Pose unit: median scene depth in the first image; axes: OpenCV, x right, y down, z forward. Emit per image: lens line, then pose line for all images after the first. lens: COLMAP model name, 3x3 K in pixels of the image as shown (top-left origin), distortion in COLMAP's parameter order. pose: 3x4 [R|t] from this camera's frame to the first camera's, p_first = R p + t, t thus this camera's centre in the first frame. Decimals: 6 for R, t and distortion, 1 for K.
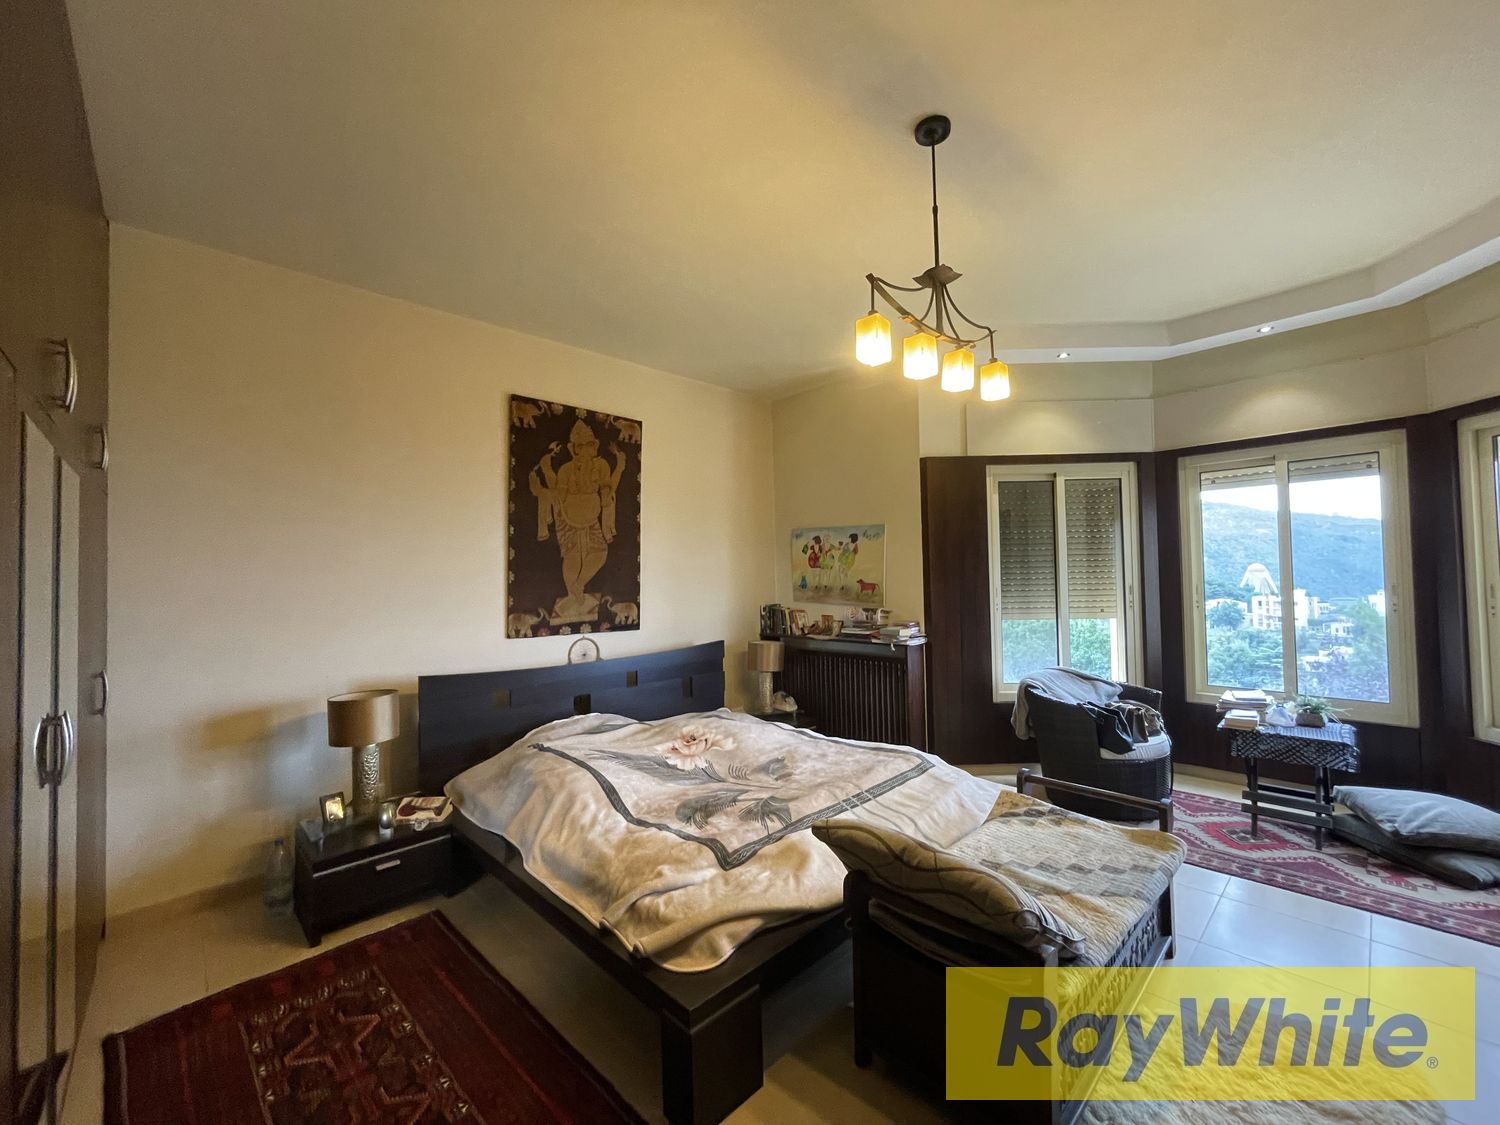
lens RADIAL K [[604.0, 0, 744.5], [0, 604.0, 557.4], [0, 0, 1]] dist [0.000858, 0.000956]
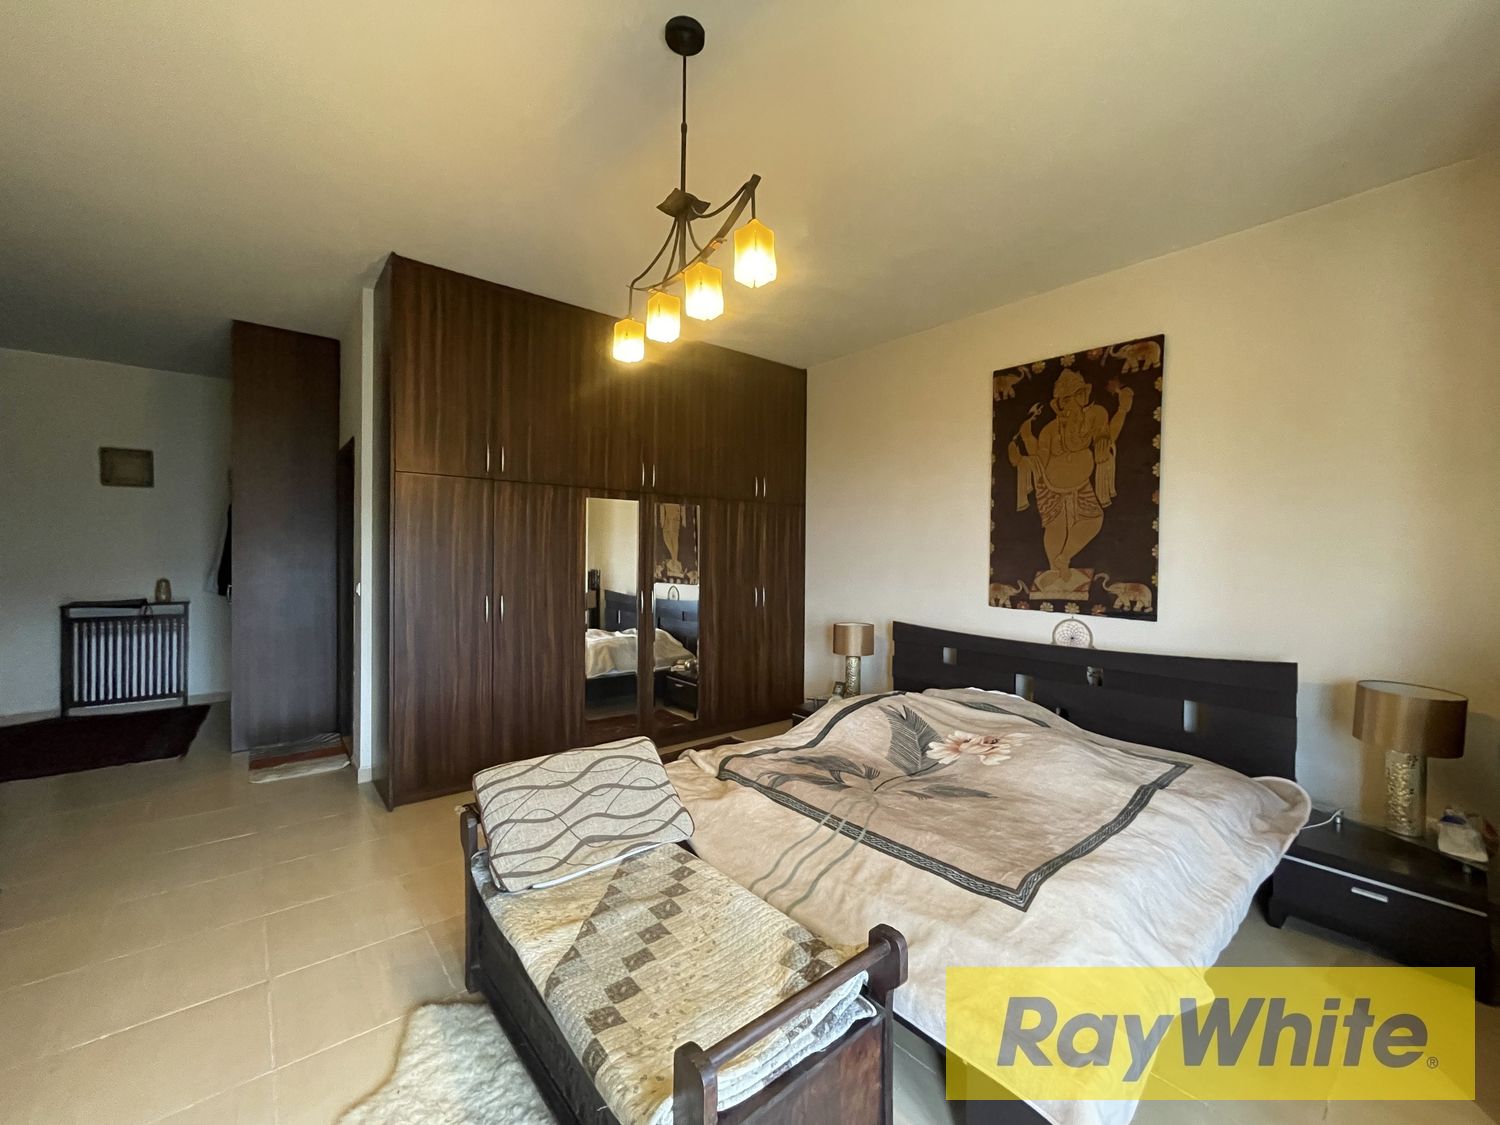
lens RADIAL K [[604.0, 0, 746.5], [0, 604.0, 563.4], [0, 0, 1]] dist [0.000858, 0.000956]
pose [[-0.058664, 0.044453, -0.997288, 0.638054], [0.036865, 0.998423, 0.042335, -0.001388], [0.997597, -0.034281, -0.060211, 0.586158]]
